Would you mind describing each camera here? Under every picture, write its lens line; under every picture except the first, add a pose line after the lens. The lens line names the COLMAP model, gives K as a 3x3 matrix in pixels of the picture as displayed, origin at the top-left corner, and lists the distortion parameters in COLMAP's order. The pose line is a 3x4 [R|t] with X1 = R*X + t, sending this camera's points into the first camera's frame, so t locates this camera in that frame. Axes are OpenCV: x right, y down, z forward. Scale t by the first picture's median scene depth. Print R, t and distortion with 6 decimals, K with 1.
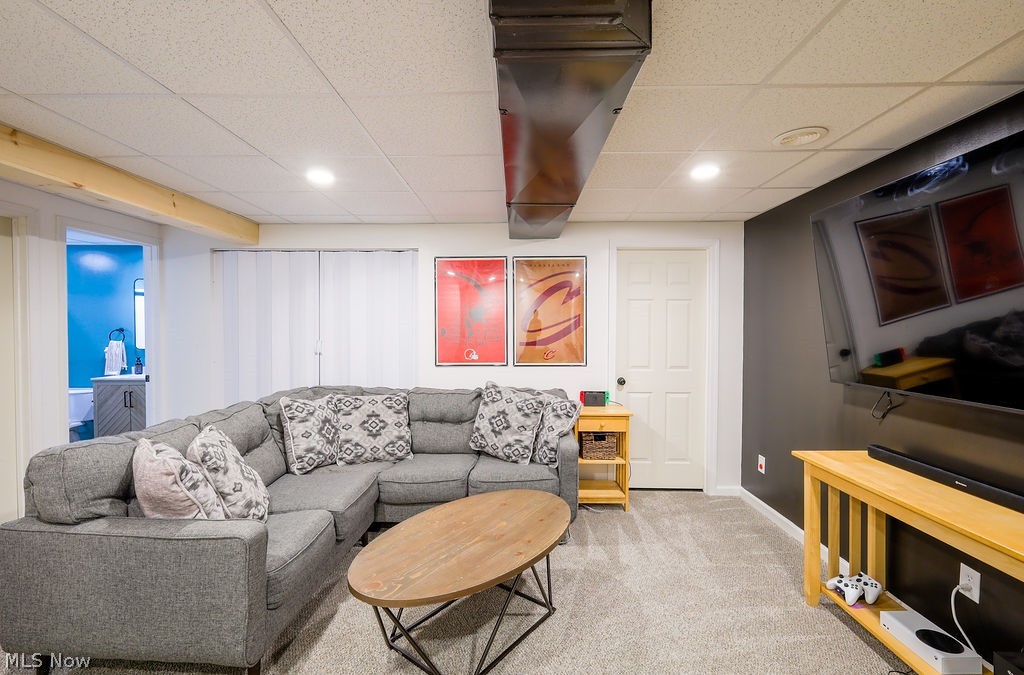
lens RADIAL K [[447.2, 0, 493.3], [0, 447.2, 336.0], [0, 0, 1]] dist [-0.004383, 0.000880]
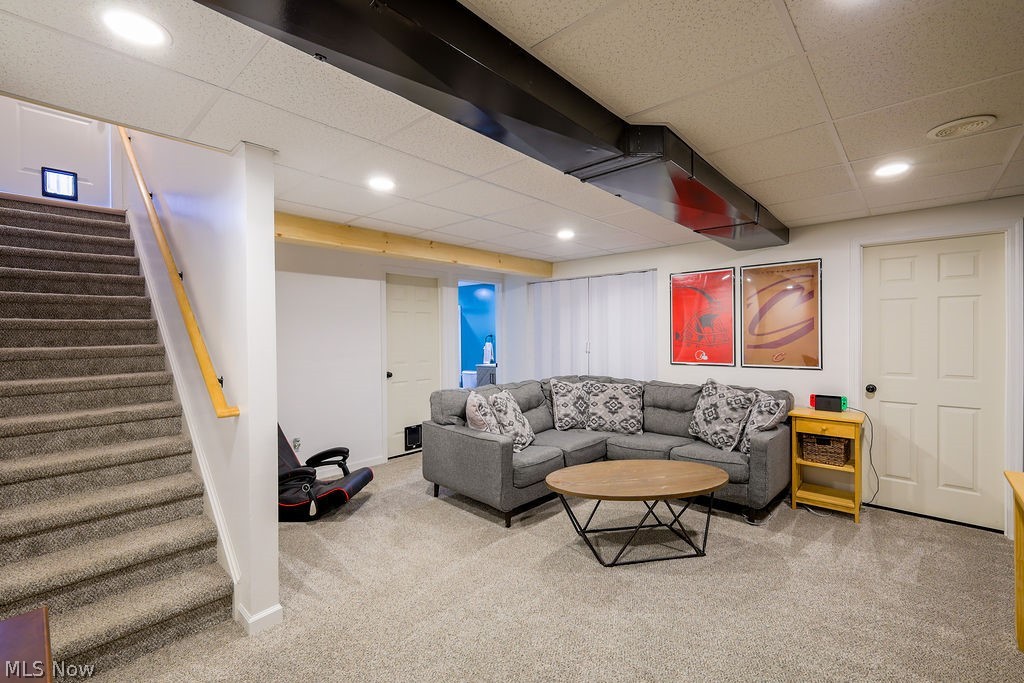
lens RADIAL K [[447.2, 0, 503.7], [0, 447.2, 340.9], [0, 0, 1]] dist [-0.004383, 0.000880]
pose [[0.739519, 0.002796, -0.673130, 0.398314], [-0.003888, 0.999992, -0.000118, 0.007092], [0.673124, 0.002704, 0.739524, -0.223328]]
